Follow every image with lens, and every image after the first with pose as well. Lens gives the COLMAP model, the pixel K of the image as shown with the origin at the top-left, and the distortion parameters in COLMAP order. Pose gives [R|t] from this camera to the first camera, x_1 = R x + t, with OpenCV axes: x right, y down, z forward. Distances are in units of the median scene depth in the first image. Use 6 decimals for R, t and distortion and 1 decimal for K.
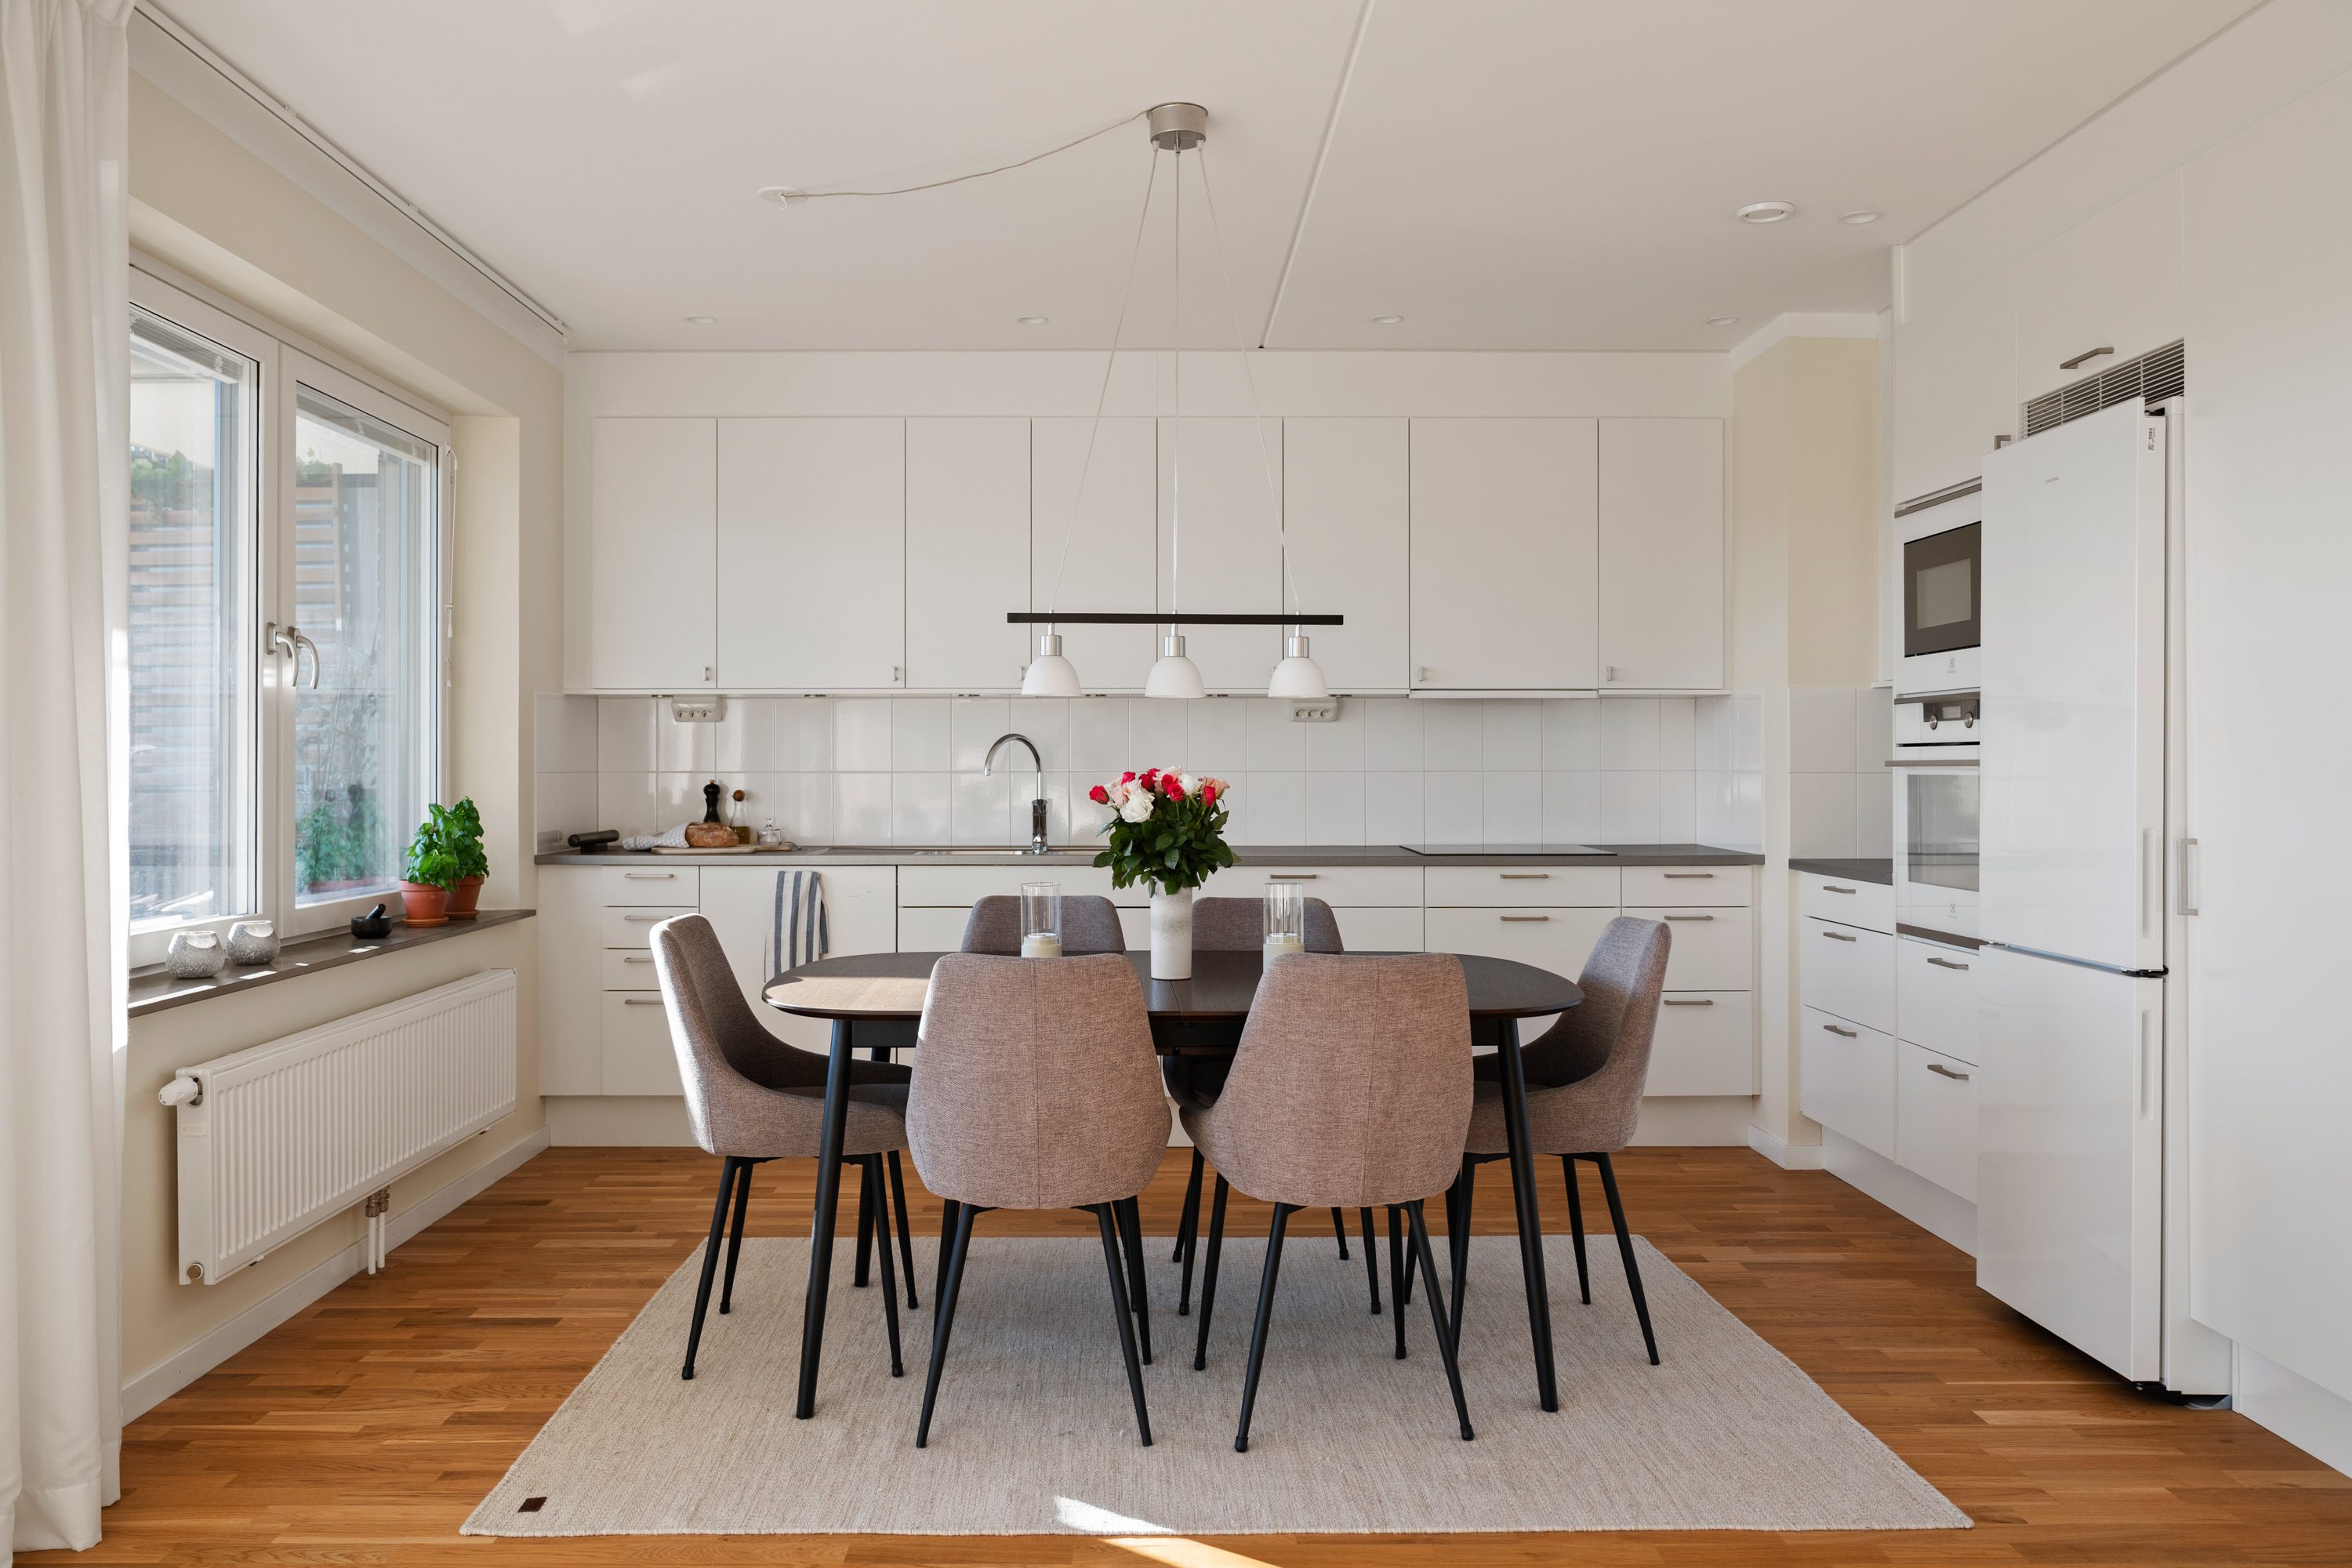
lens RADIAL K [[1723.4, 0, 1137.5], [0, 1723.4, 755.8], [0, 0, 1]] dist [-0.005920, -0.002005]
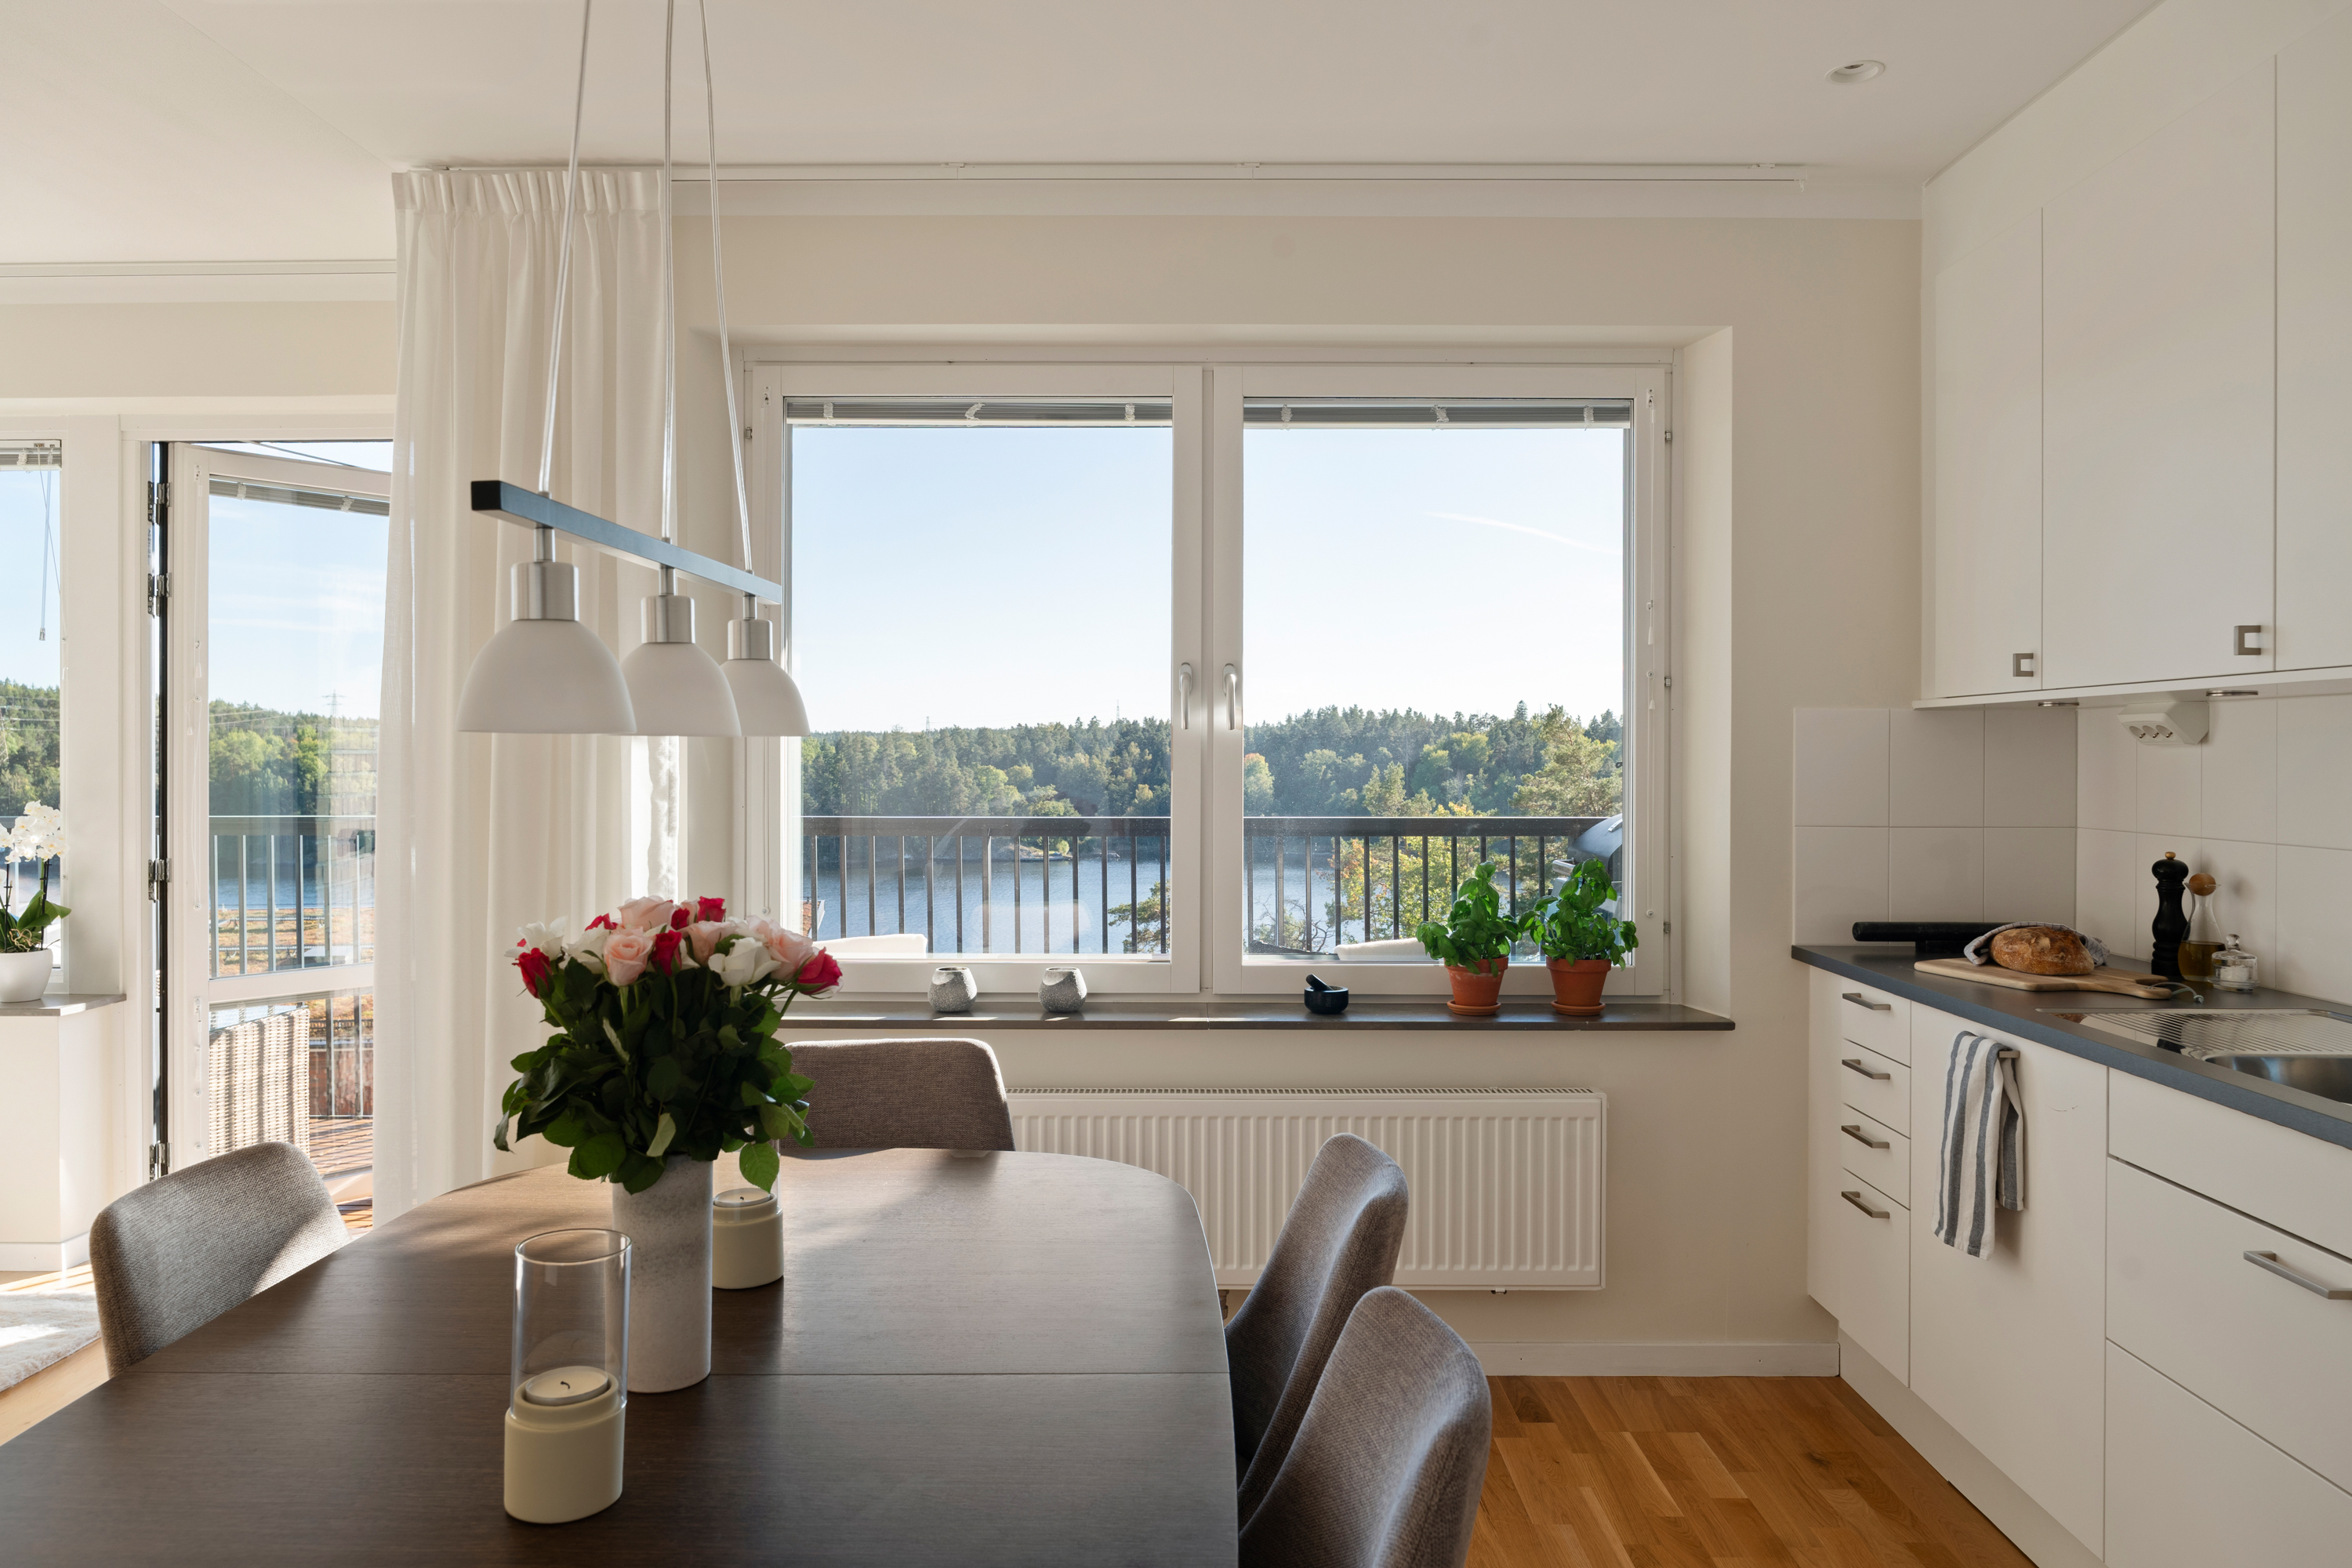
lens RADIAL K [[1557.8, 0, 1176.0], [0, 1557.8, 784.0], [0, 0, 1]] dist [-0.023117, 0.001714]
pose [[-0.010750, 0.019834, -0.999745, 0.417140], [0.003491, 0.999798, 0.019797, -0.032413], [0.999936, -0.003277, -0.010817, 1.141291]]
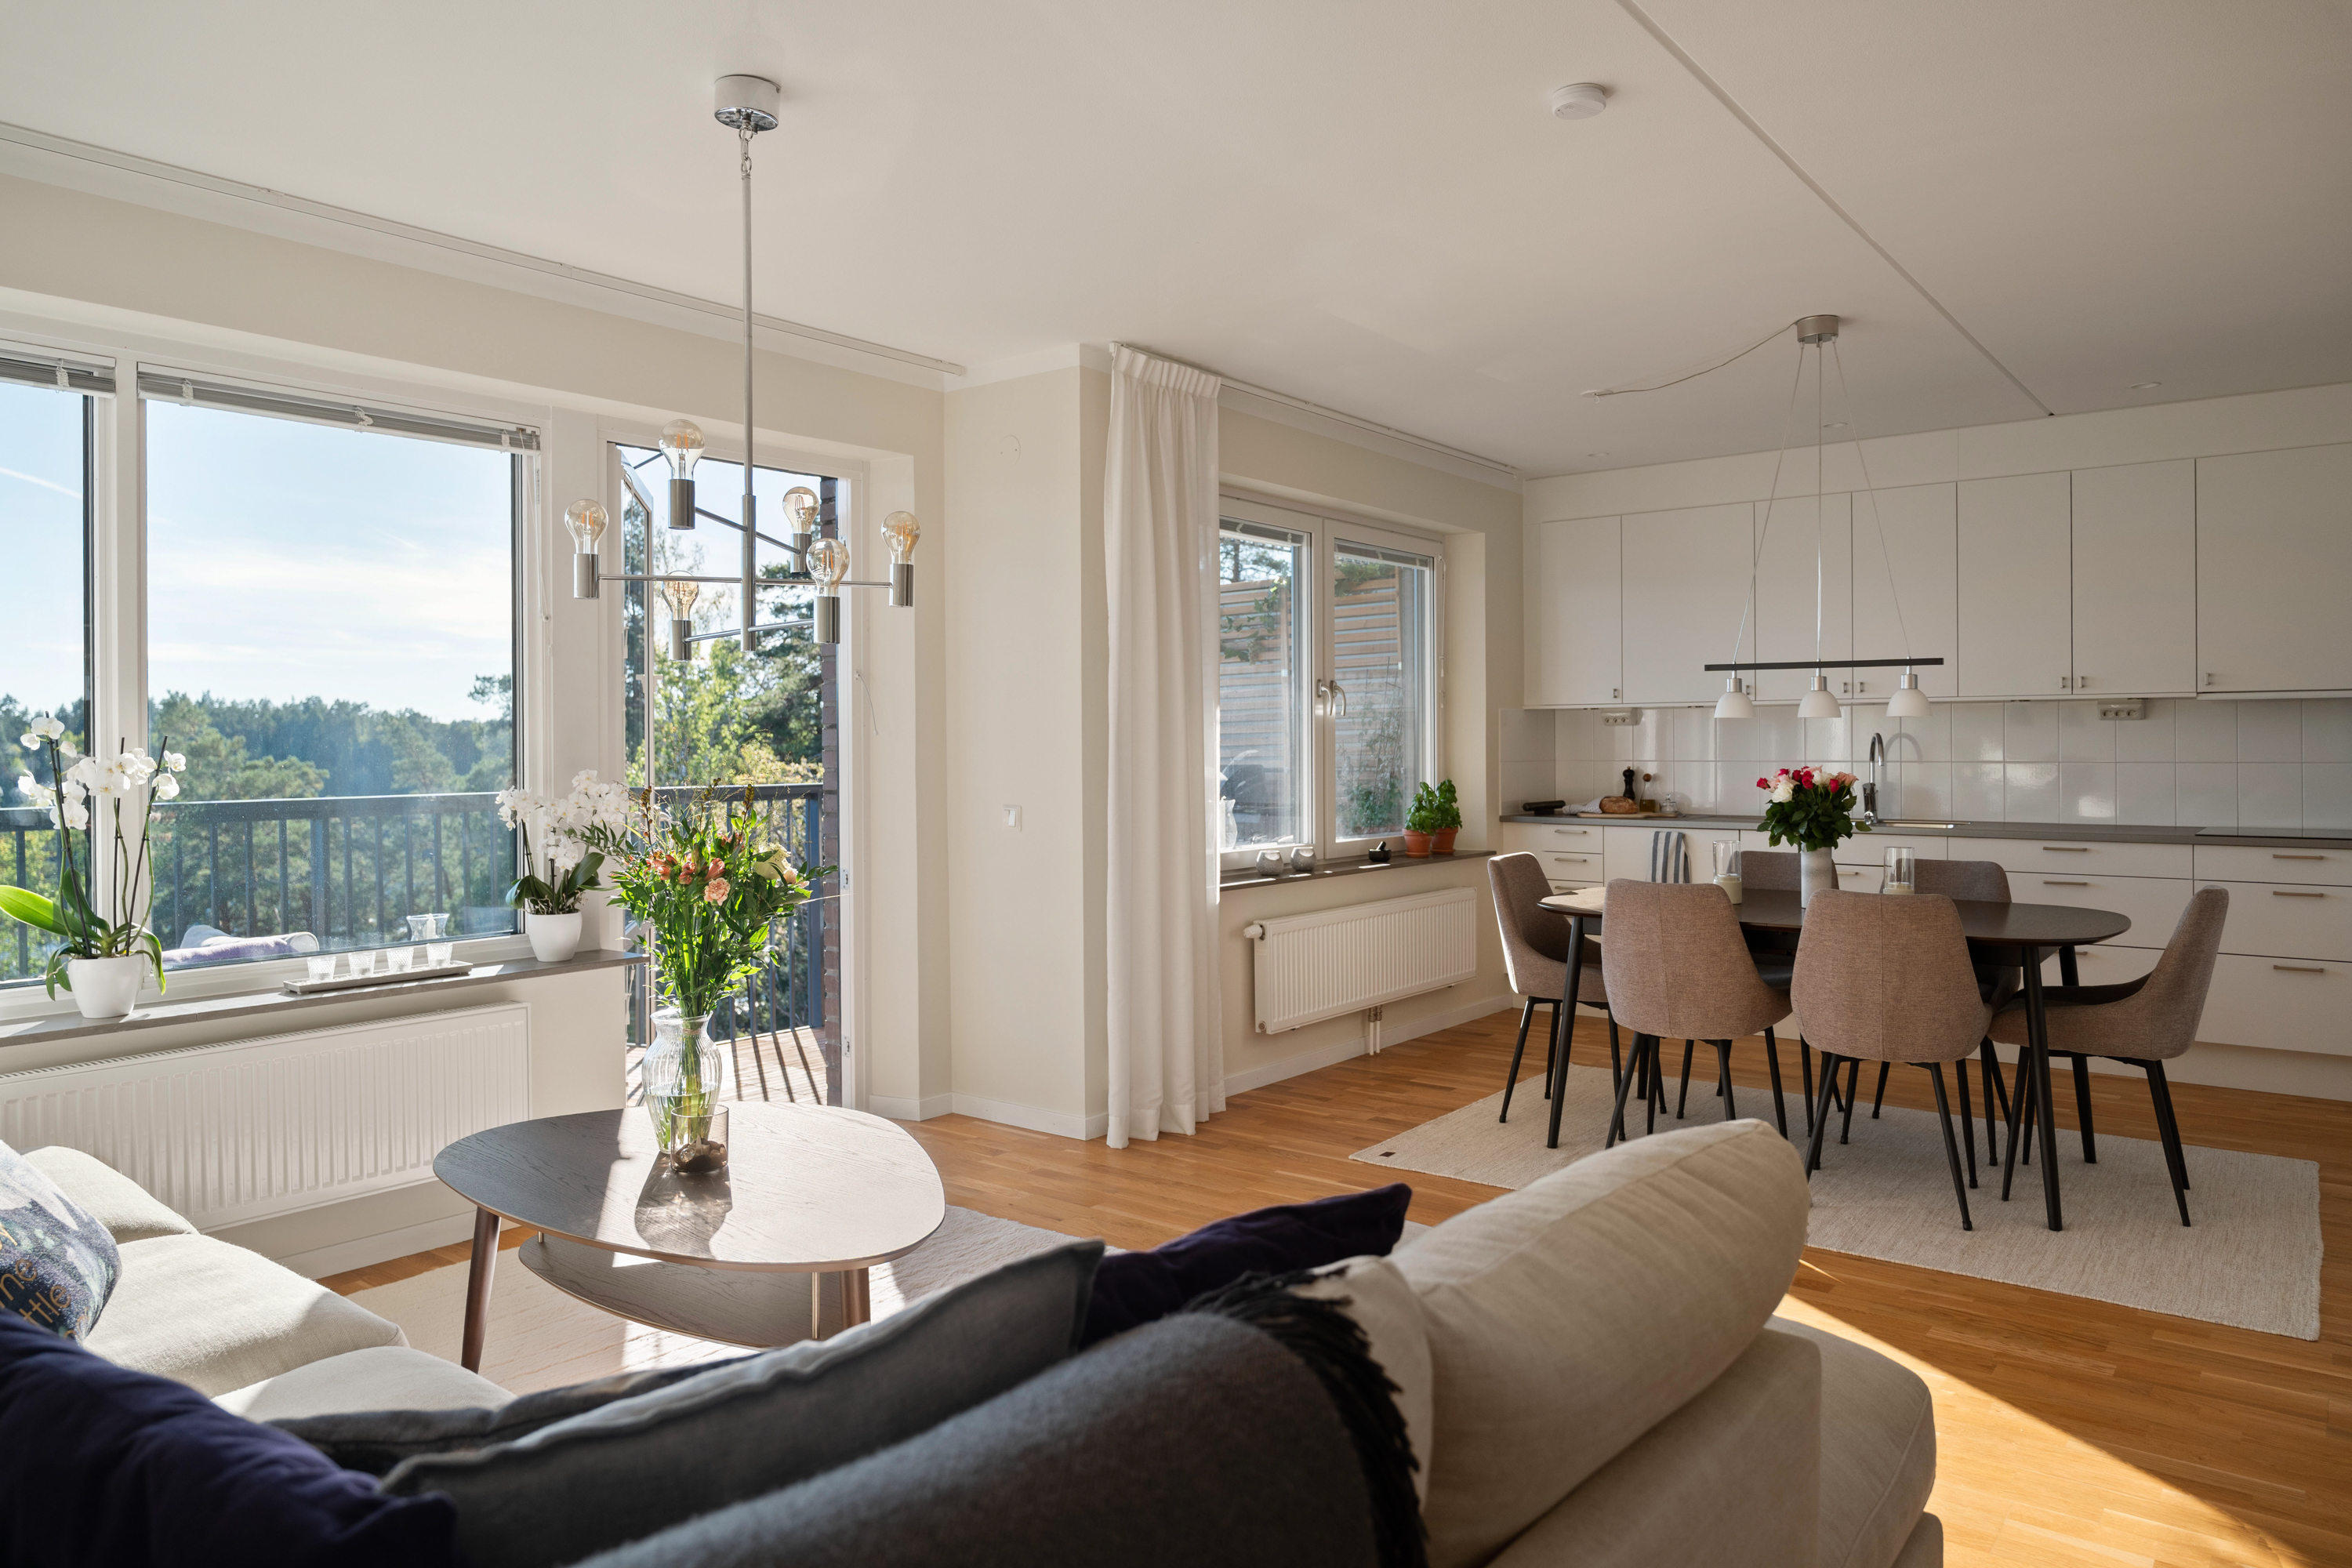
lens RADIAL K [[1522.2, 0, 1171.7], [0, 1522.2, 748.3], [0, 0, 1]] dist [-0.015432, 0.004607]
pose [[0.781260, -0.001864, -0.624202, 0.401362], [0.008416, 0.999936, 0.007548, -0.022651], [0.624148, -0.011150, 0.781226, -0.359415]]
